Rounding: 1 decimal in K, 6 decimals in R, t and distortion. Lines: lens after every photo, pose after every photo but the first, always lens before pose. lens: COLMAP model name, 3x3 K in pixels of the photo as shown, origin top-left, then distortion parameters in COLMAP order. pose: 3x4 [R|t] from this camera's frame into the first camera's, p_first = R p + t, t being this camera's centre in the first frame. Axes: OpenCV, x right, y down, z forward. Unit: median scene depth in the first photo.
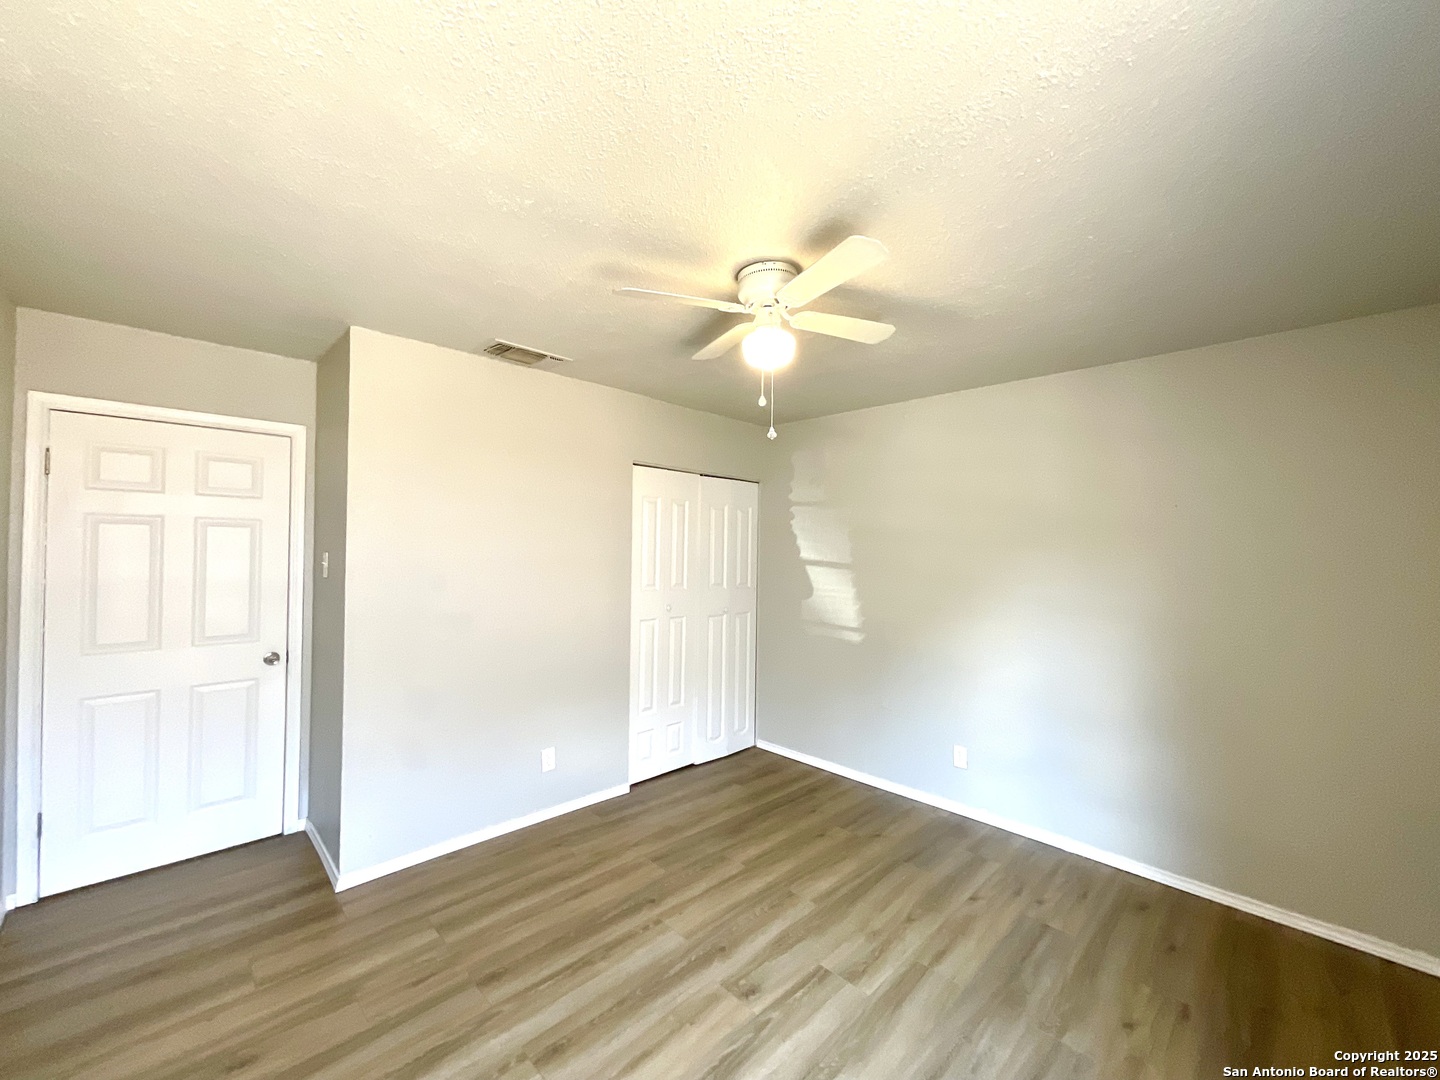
lens RADIAL K [[579.3, 0, 719.0], [0, 579.3, 542.7], [0, 0, 1]] dist [-0.012649, 0.006971]
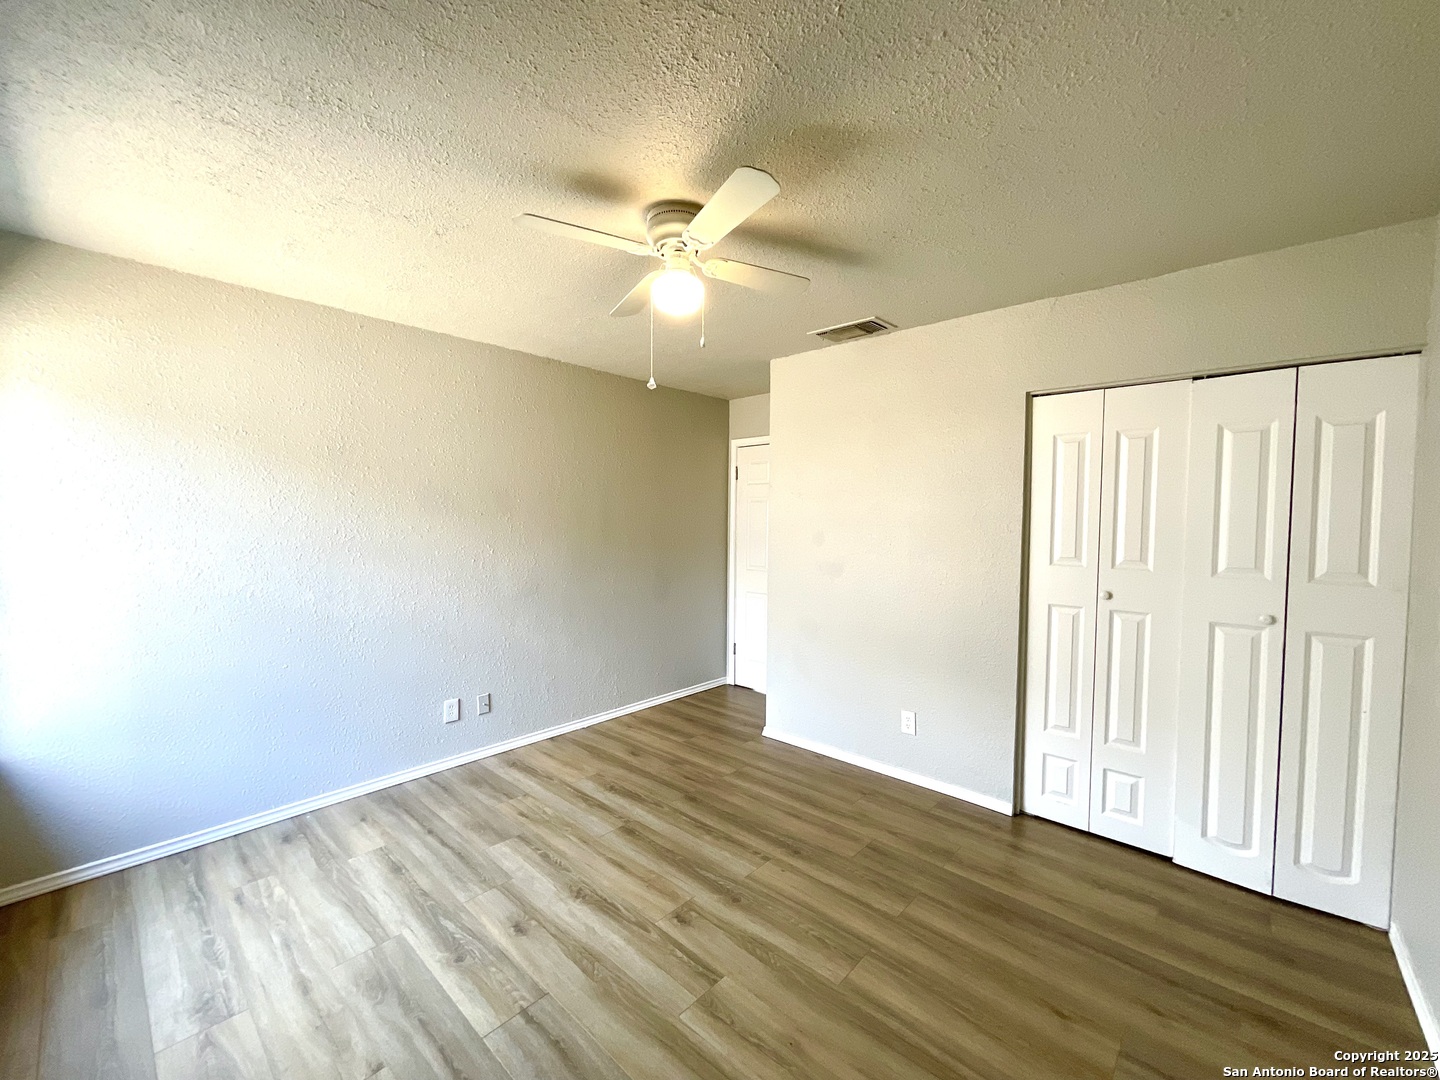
lens RADIAL K [[579.3, 0, 719.0], [0, 579.3, 542.7], [0, 0, 1]] dist [-0.012649, 0.006971]
pose [[0.055283, 0.023766, -0.998188, 0.857564], [0.003260, 0.999707, 0.023983, 0.053667], [0.998465, -0.004580, 0.055189, 0.796527]]
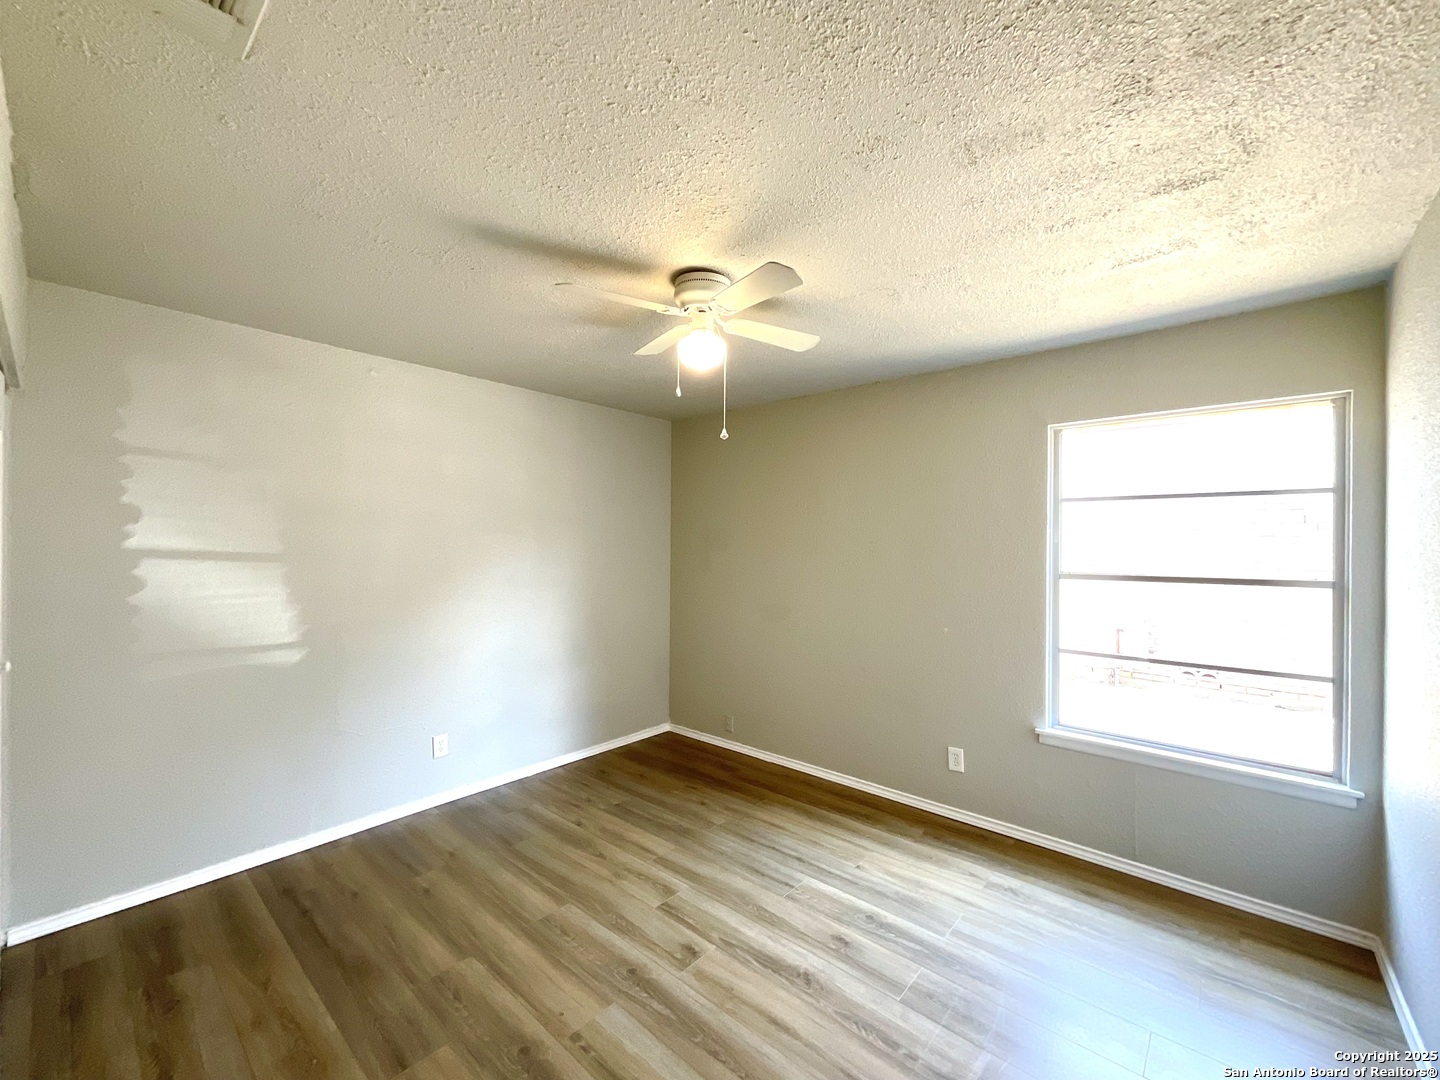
lens RADIAL K [[579.3, 0, 719.0], [0, 579.3, 542.7], [0, 0, 1]] dist [-0.012649, 0.006971]
pose [[-0.073358, -0.012722, 0.997224, -0.789914], [-0.018387, 0.999766, 0.011402, 0.008807], [-0.997136, -0.017500, -0.073575, 0.816901]]
